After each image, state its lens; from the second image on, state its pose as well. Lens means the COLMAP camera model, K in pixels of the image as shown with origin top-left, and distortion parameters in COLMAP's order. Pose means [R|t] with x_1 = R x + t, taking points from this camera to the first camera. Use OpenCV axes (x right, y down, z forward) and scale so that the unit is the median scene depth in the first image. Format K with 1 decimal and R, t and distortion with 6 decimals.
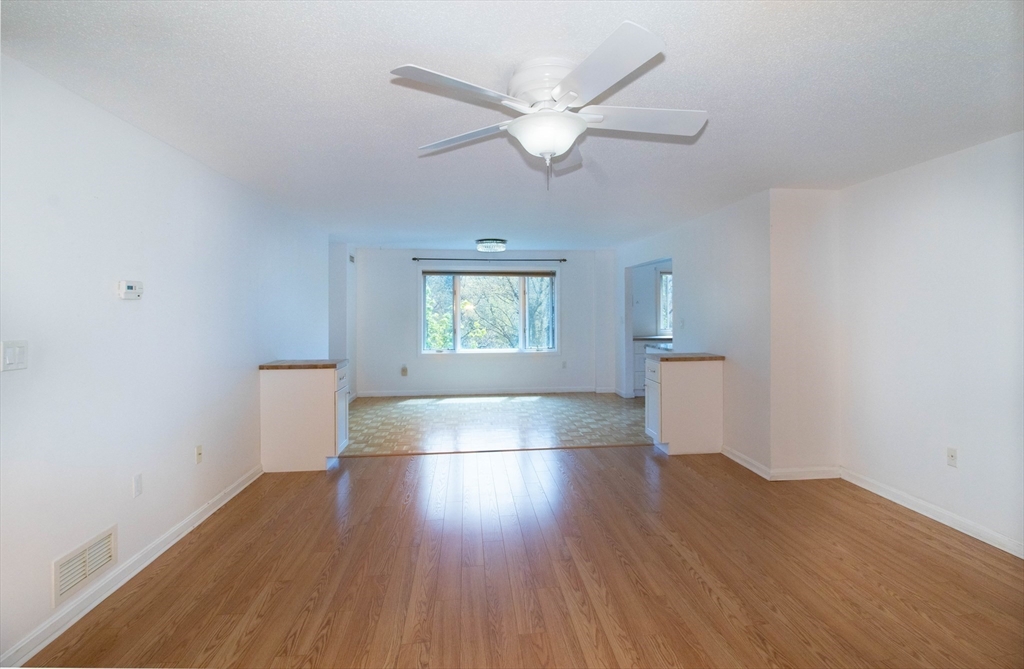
lens RADIAL K [[487.9, 0, 529.9], [0, 487.9, 307.8], [0, 0, 1]] dist [-0.014244, -0.001840]
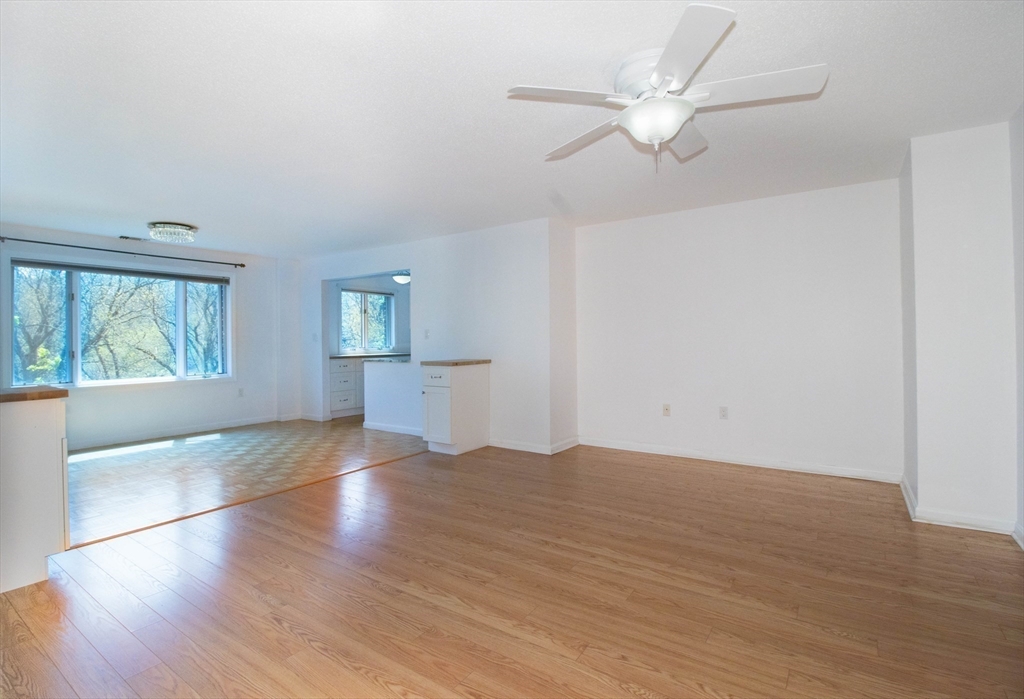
lens RADIAL K [[488.9, 0, 493.9], [0, 488.9, 342.4], [0, 0, 1]] dist [-0.009510, -0.003263]
pose [[0.681649, -0.006948, 0.731646, -0.424280], [0.005518, 0.999975, 0.004355, 0.055193], [-0.731658, 0.001069, 0.681671, 0.222187]]
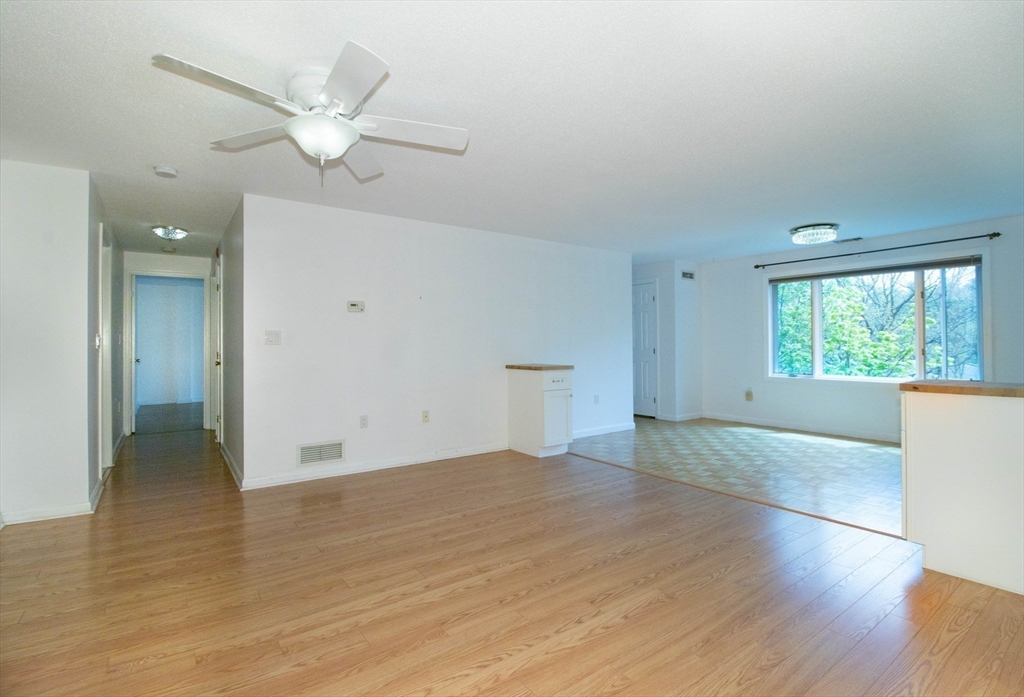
lens RADIAL K [[488.9, 0, 520.9], [0, 488.9, 344.7], [0, 0, 1]] dist [-0.009510, -0.003263]
pose [[0.487045, -0.001267, -0.873376, 0.526213], [0.009377, 0.999949, 0.003778, 0.053017], [0.873327, -0.010030, 0.487032, 0.359043]]
